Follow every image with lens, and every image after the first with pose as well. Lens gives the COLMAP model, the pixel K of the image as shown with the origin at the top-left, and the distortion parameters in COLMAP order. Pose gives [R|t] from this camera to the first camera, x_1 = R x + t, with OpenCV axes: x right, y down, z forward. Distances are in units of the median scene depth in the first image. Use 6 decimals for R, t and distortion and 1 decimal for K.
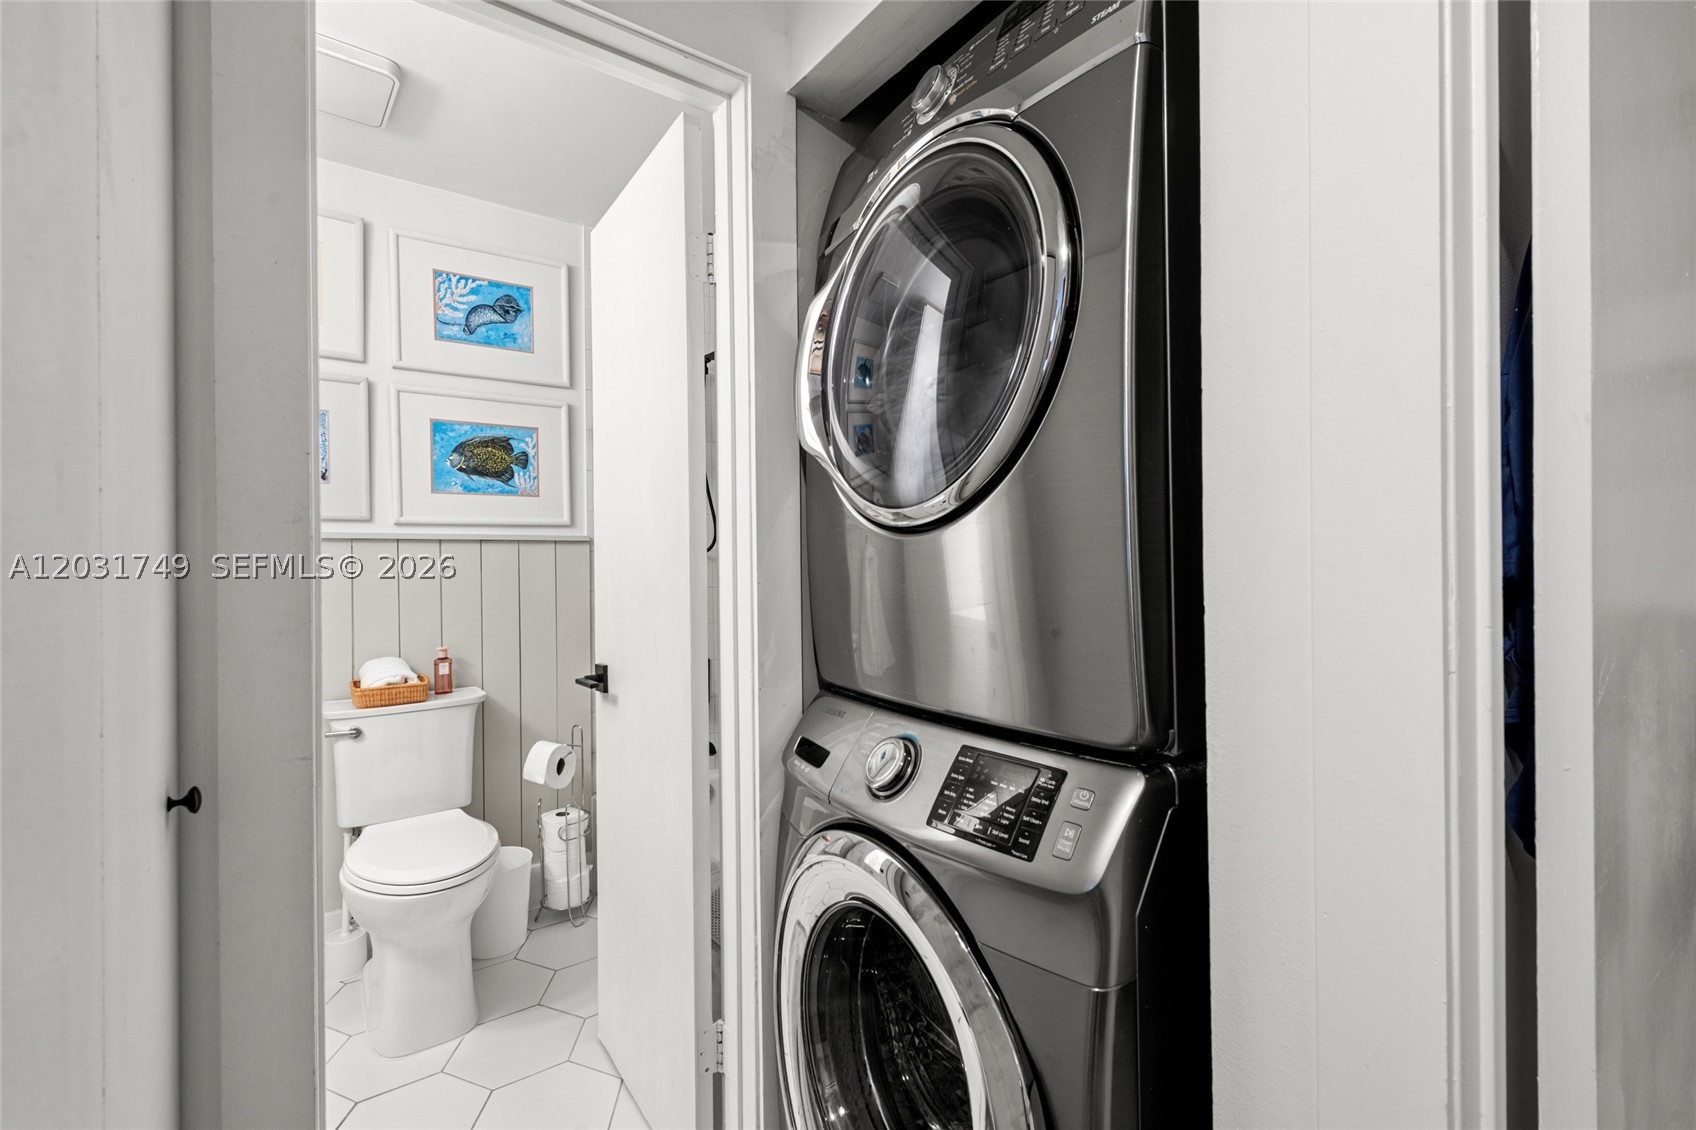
lens RADIAL K [[732.2, 0, 848.1], [0, 732.2, 562.1], [0, 0, 1]] dist [0.012098, -0.005142]
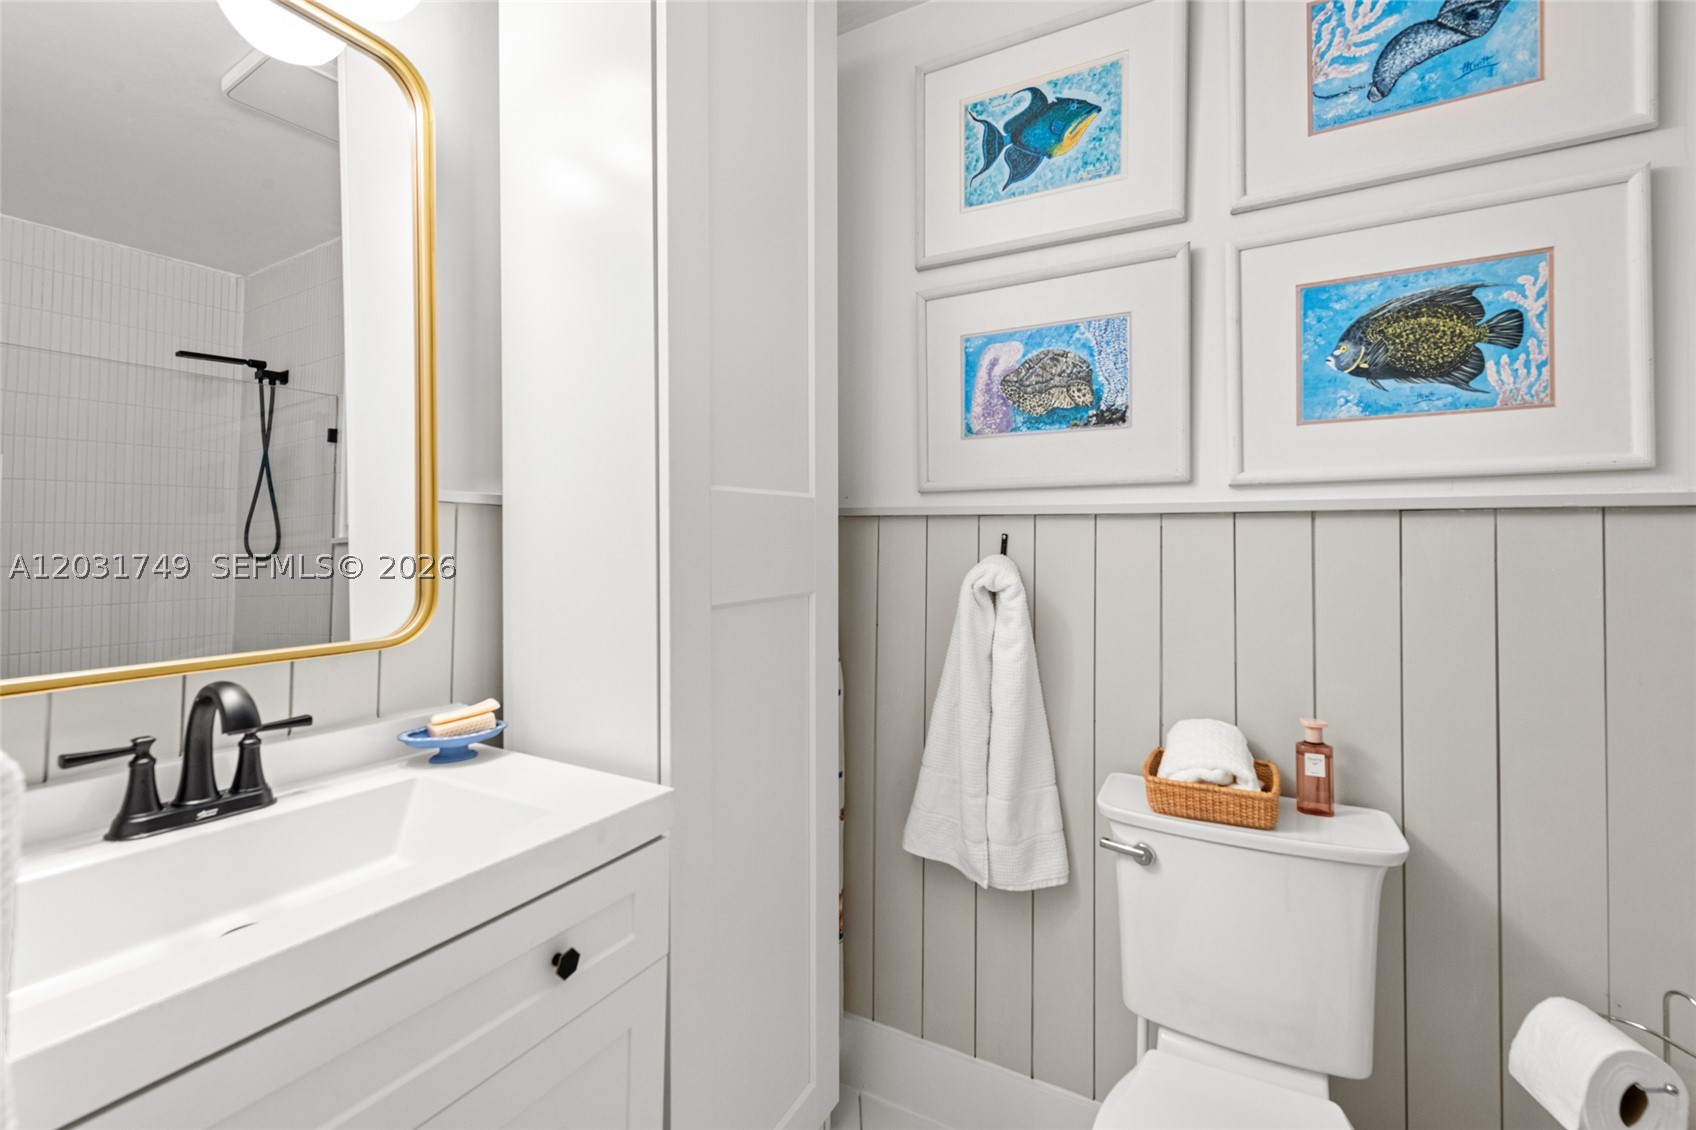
lens RADIAL K [[743.2, 0, 839.0], [0, 743.2, 539.9], [0, 0, 1]] dist [0.008690, -0.000340]
pose [[0.422139, 0.002922, -0.906526, -0.211225], [-0.008243, 0.999966, -0.000616, -0.006942], [0.906494, 0.007732, 0.422149, 0.459296]]
